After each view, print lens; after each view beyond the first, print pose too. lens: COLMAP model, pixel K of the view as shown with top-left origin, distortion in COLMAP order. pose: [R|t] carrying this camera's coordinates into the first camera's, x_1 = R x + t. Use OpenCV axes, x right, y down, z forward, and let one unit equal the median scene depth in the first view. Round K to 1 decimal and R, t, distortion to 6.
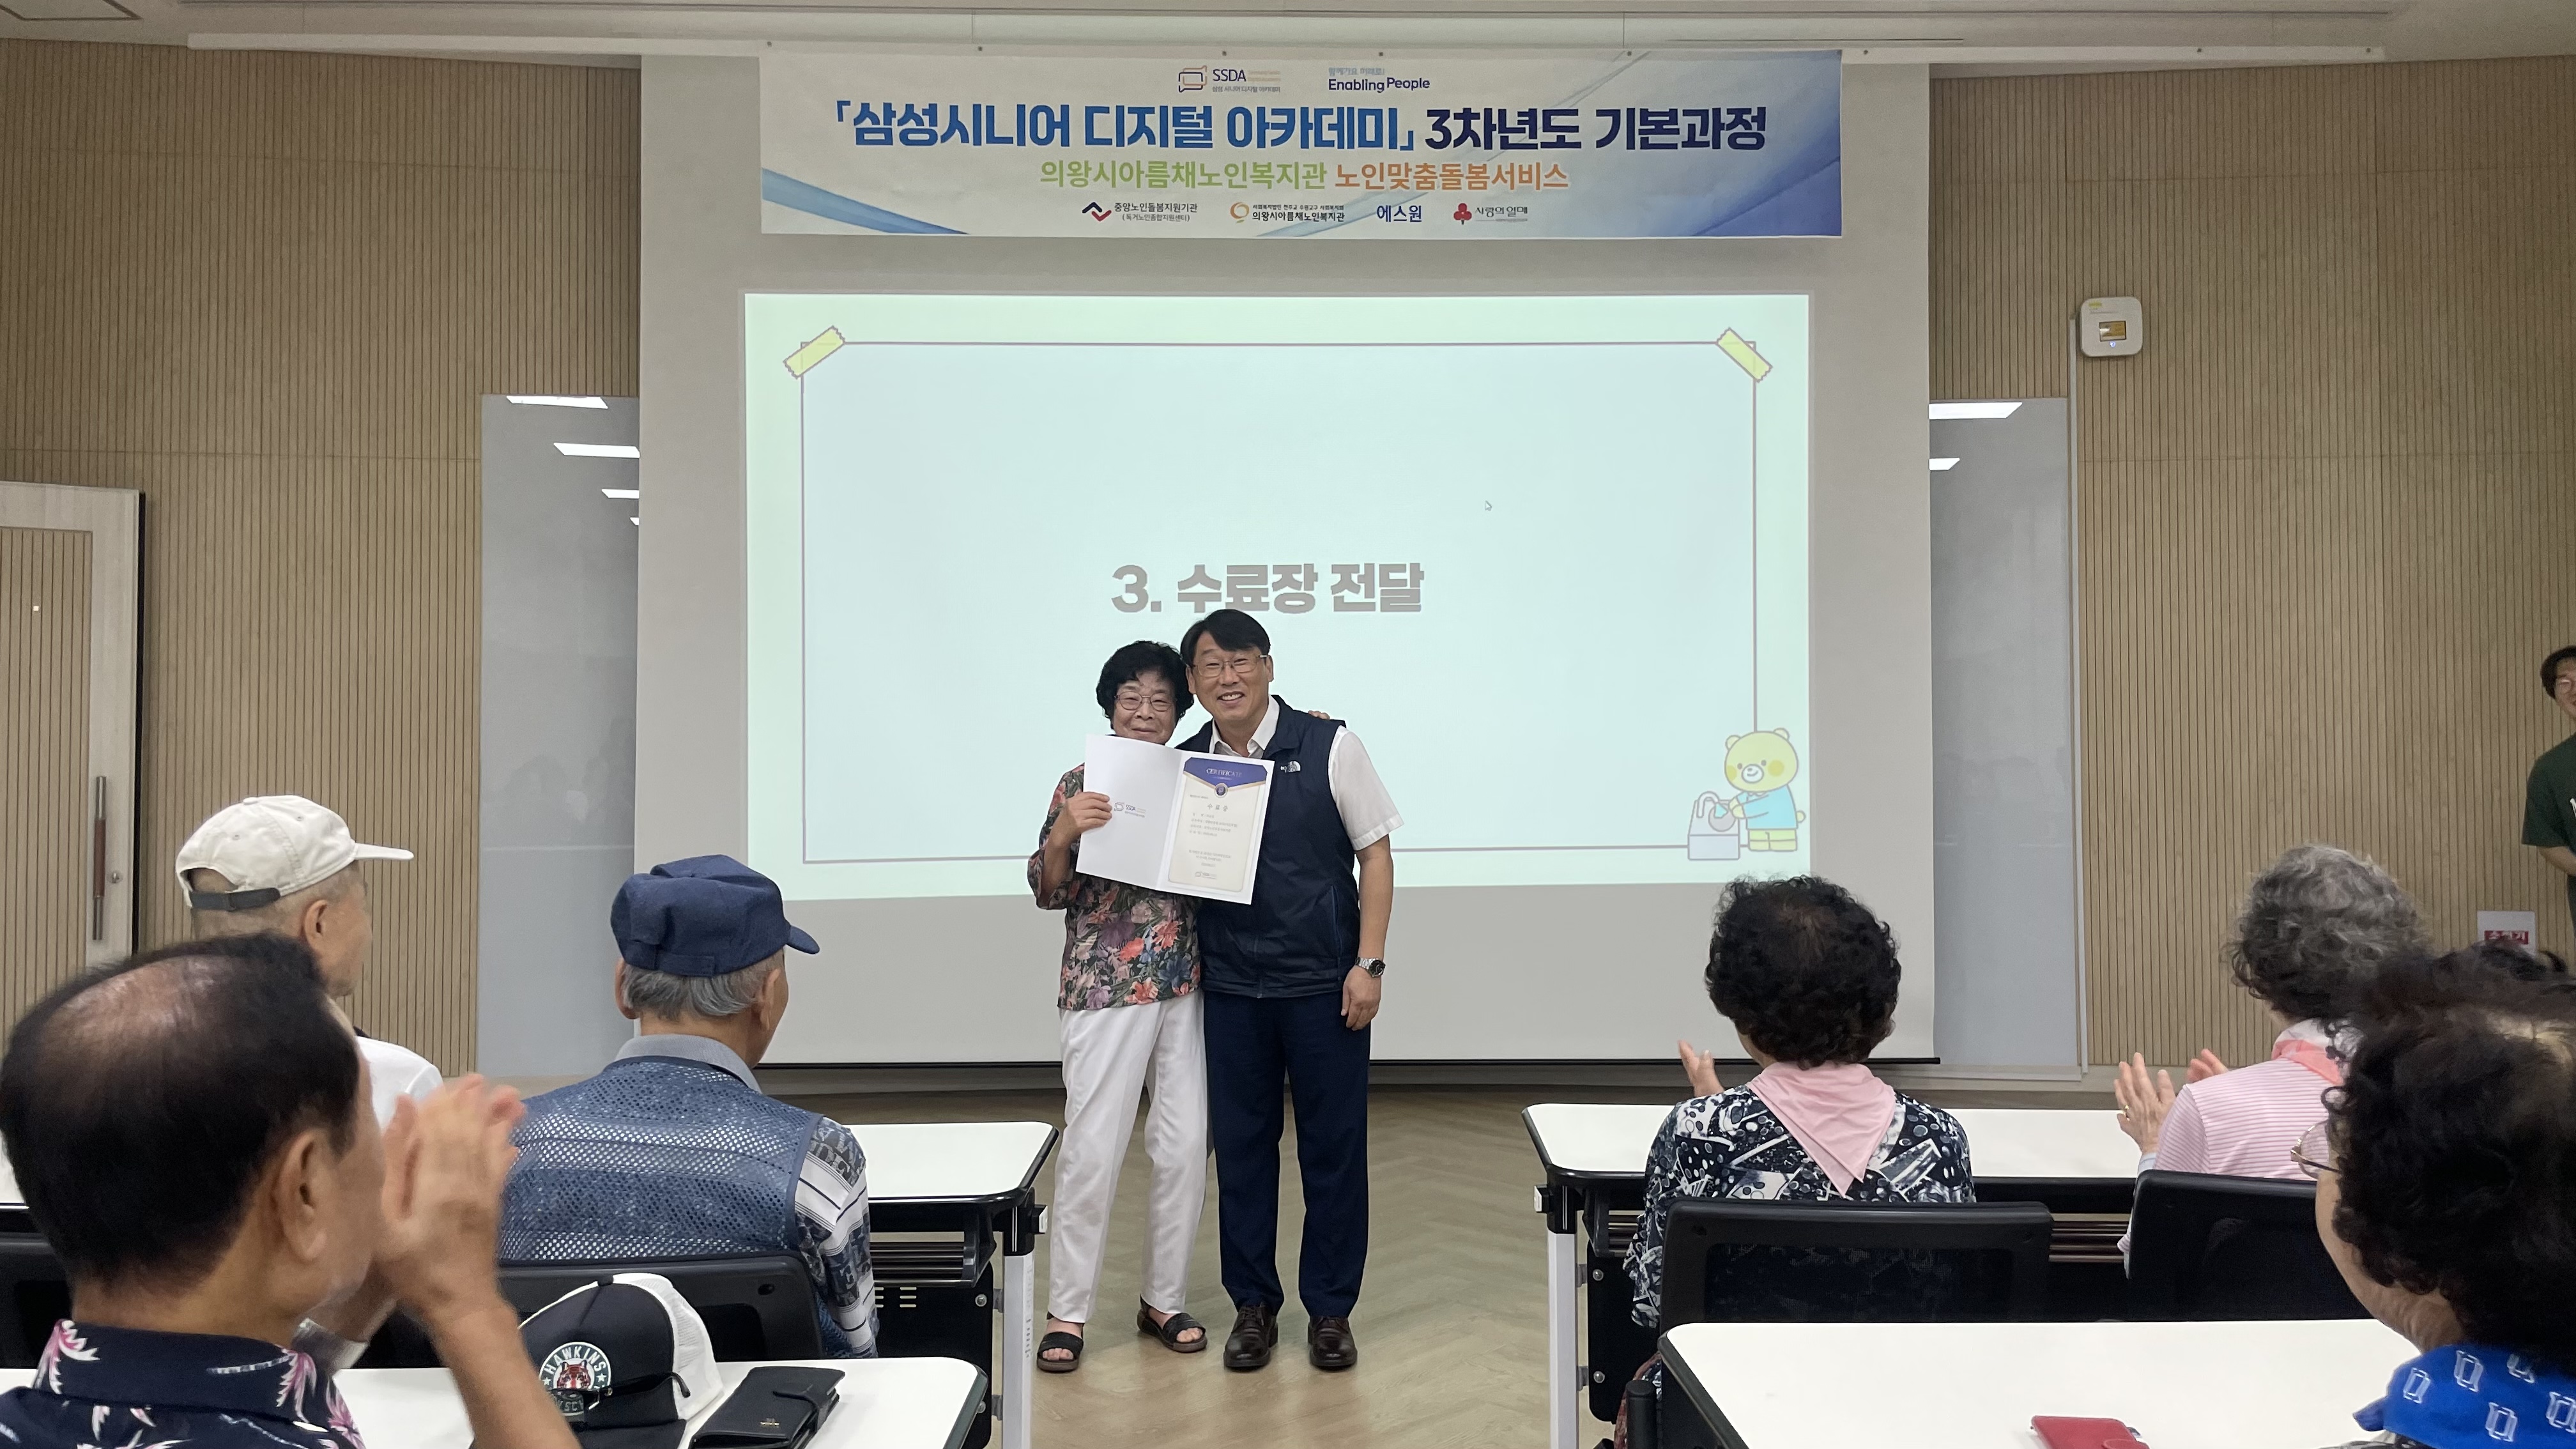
lens RADIAL K [[1967.0, 0, 1330.7], [0, 1967.0, 693.6], [0, 0, 1]] dist [0.087356, -0.110416]
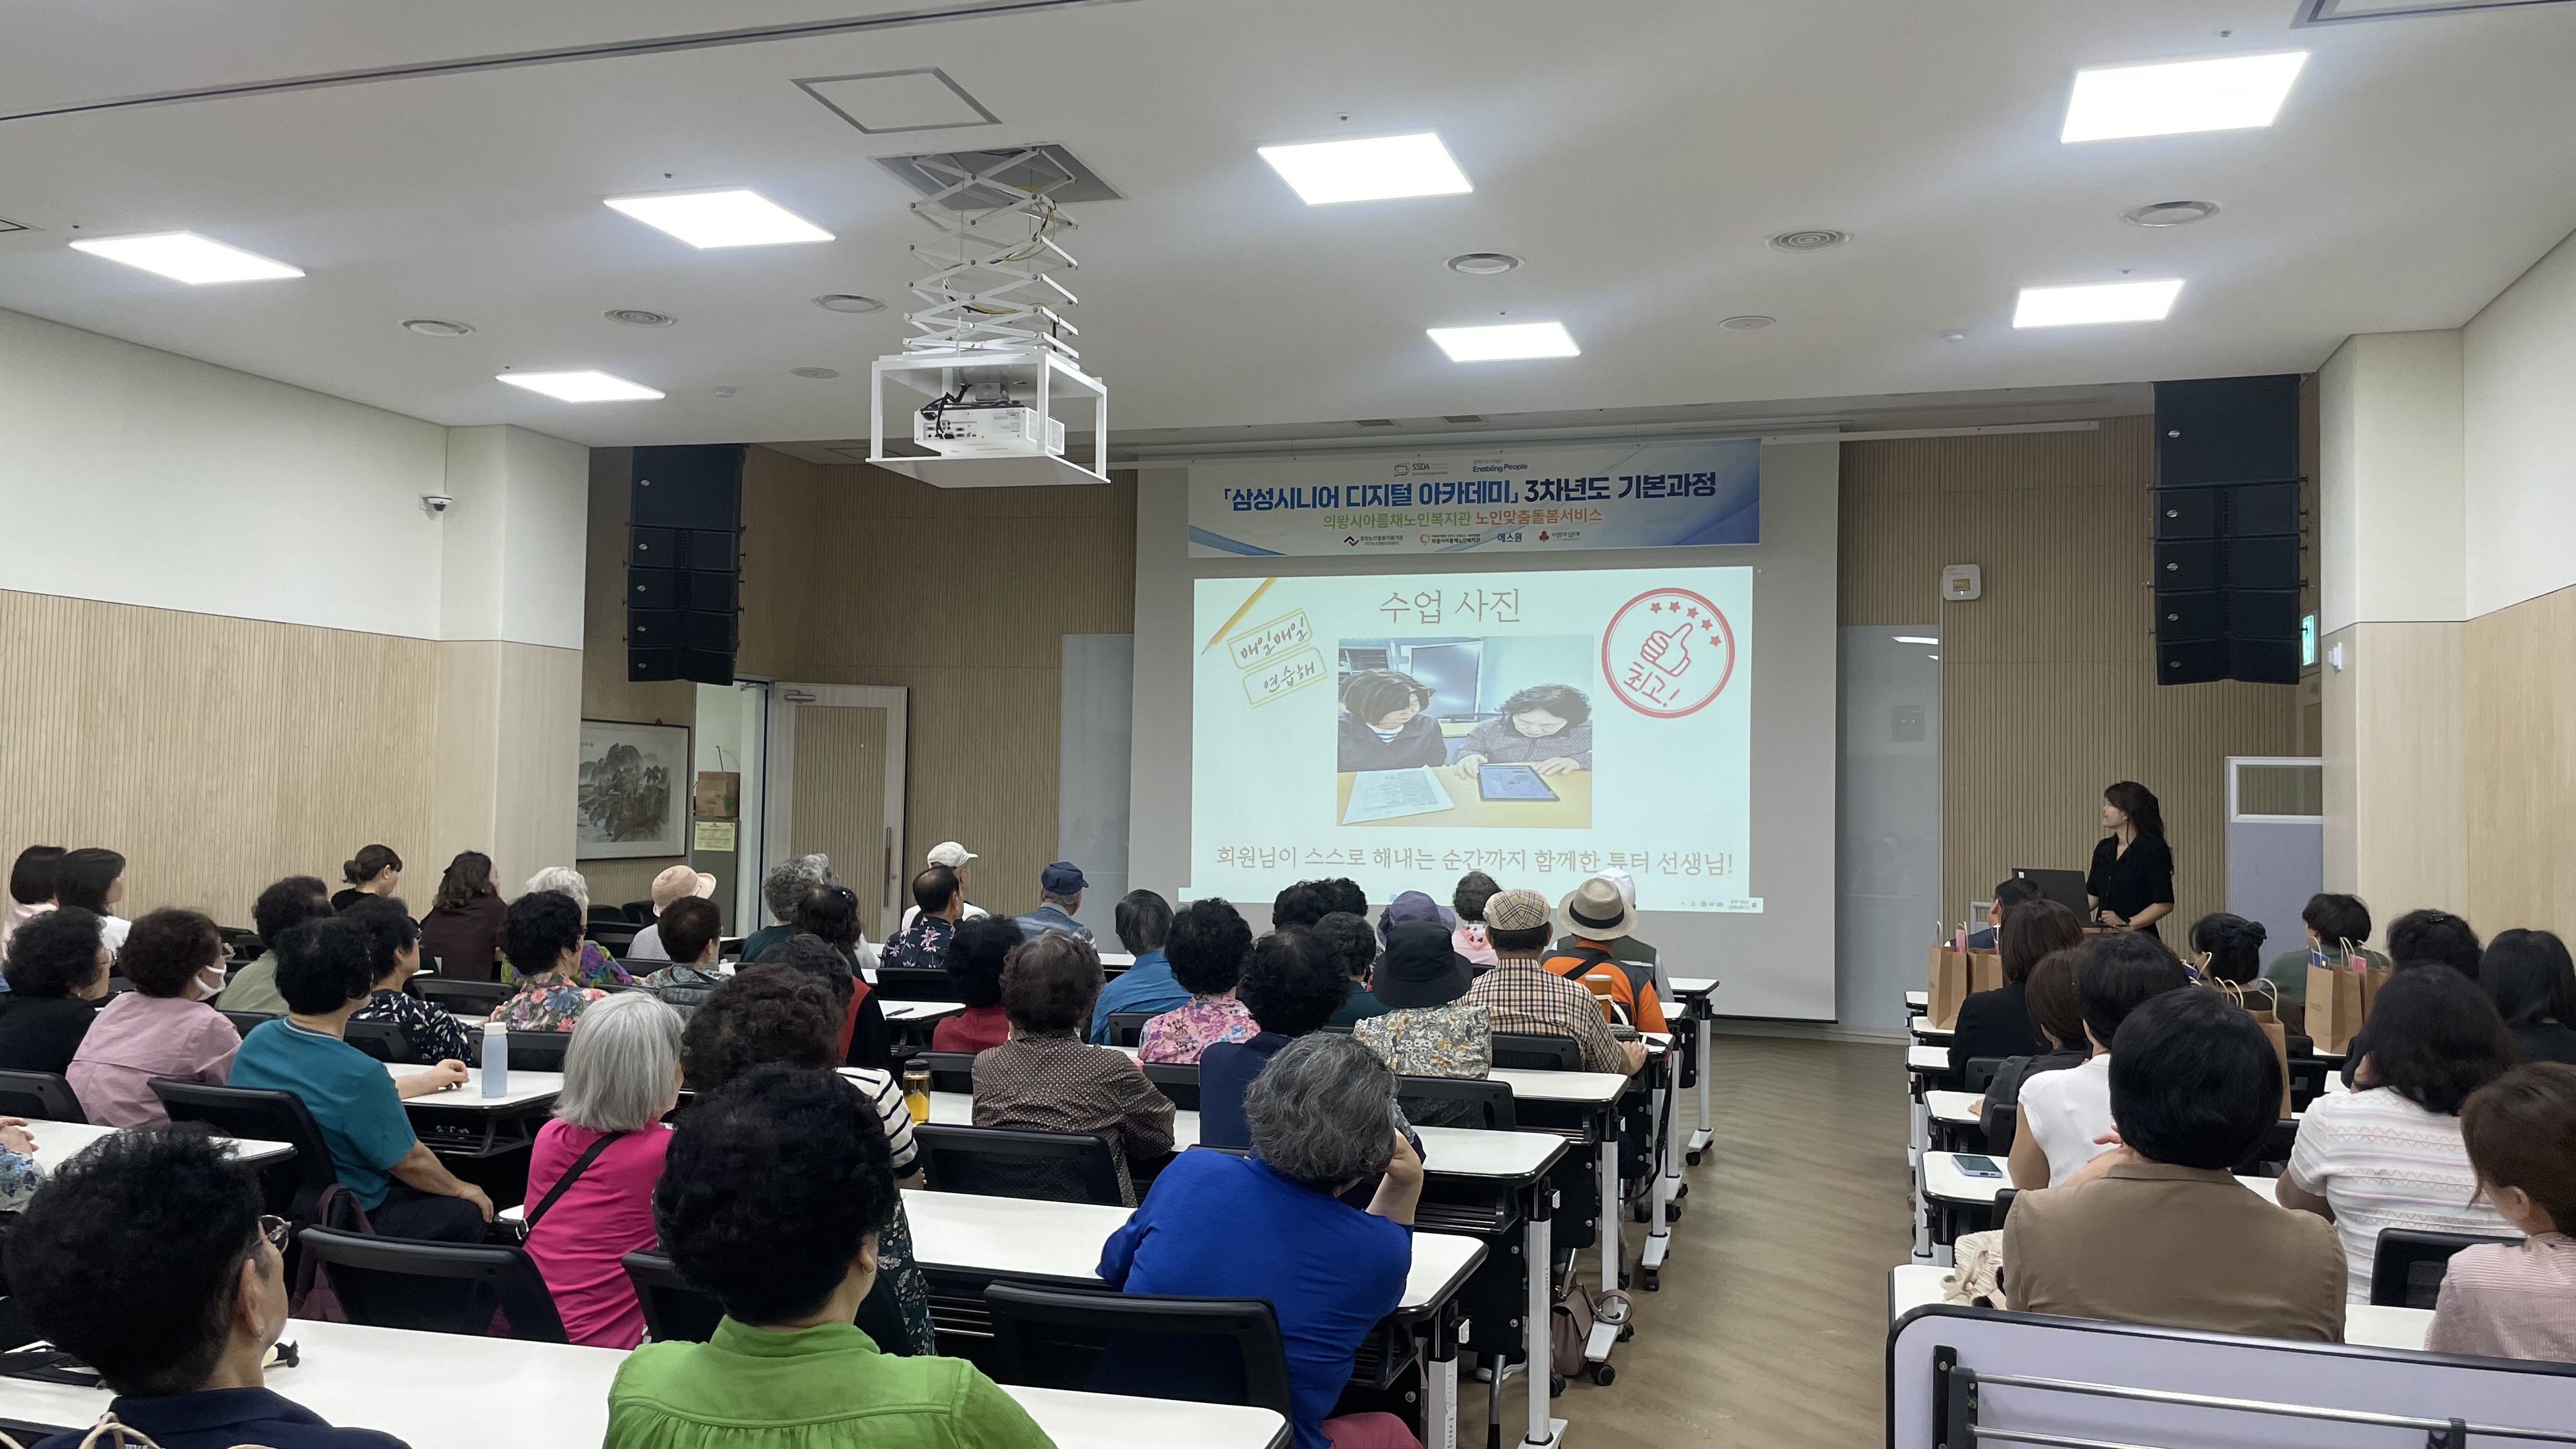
lens RADIAL K [[1935.1, 0, 1306.4], [0, 1935.1, 728.0], [0, 0, 1]] dist [0.117717, -0.152966]
pose [[0.949008, 0.007360, -0.315168, 0.425221], [-0.011052, 0.999890, -0.009931, -0.045664], [0.315060, 0.012908, 0.948984, -0.769294]]
